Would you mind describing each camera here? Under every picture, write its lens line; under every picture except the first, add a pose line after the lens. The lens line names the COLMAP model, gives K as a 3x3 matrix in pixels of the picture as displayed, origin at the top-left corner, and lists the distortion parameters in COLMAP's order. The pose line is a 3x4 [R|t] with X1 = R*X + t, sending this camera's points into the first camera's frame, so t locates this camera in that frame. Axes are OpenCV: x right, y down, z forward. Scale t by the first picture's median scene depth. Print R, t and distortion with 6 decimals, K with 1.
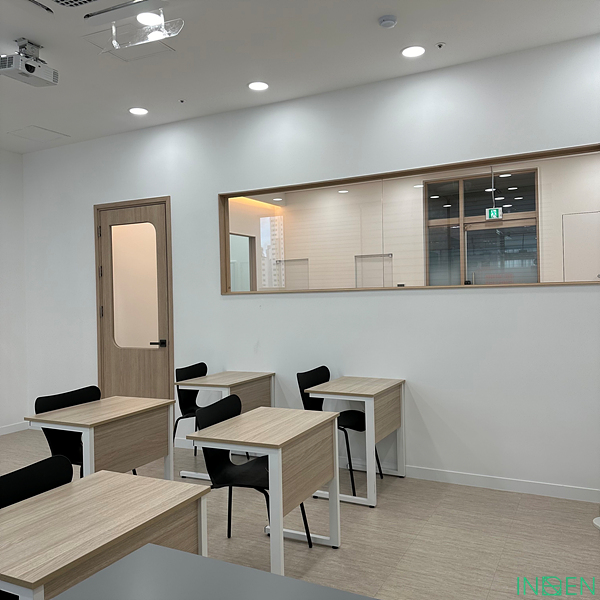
lens RADIAL K [[555.0, 0, 300.0], [0, 555.0, 300.0], [0, 0, 1]] dist [0.161547, -0.263945]
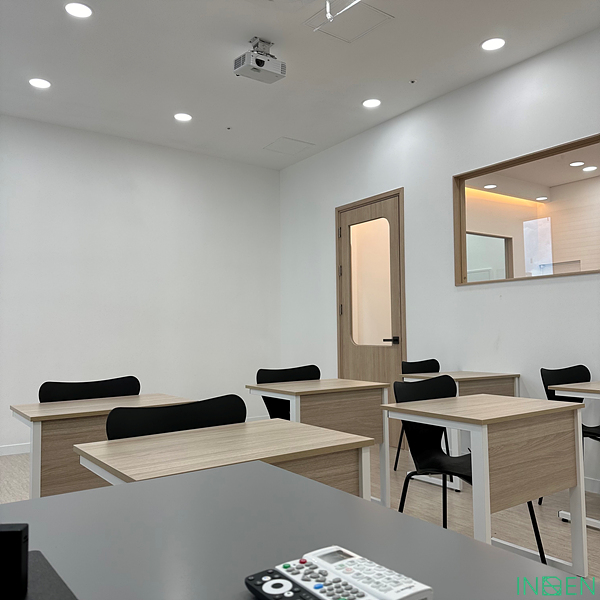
lens RADIAL K [[555.0, 0, 300.0], [0, 555.0, 300.0], [0, 0, 1]] dist [0.161547, -0.263945]
pose [[0.889808, -0.013999, -0.456121, 0.046659], [-0.011515, 0.998522, -0.053108, 0.060748], [0.456191, 0.052508, 0.888332, 0.069161]]
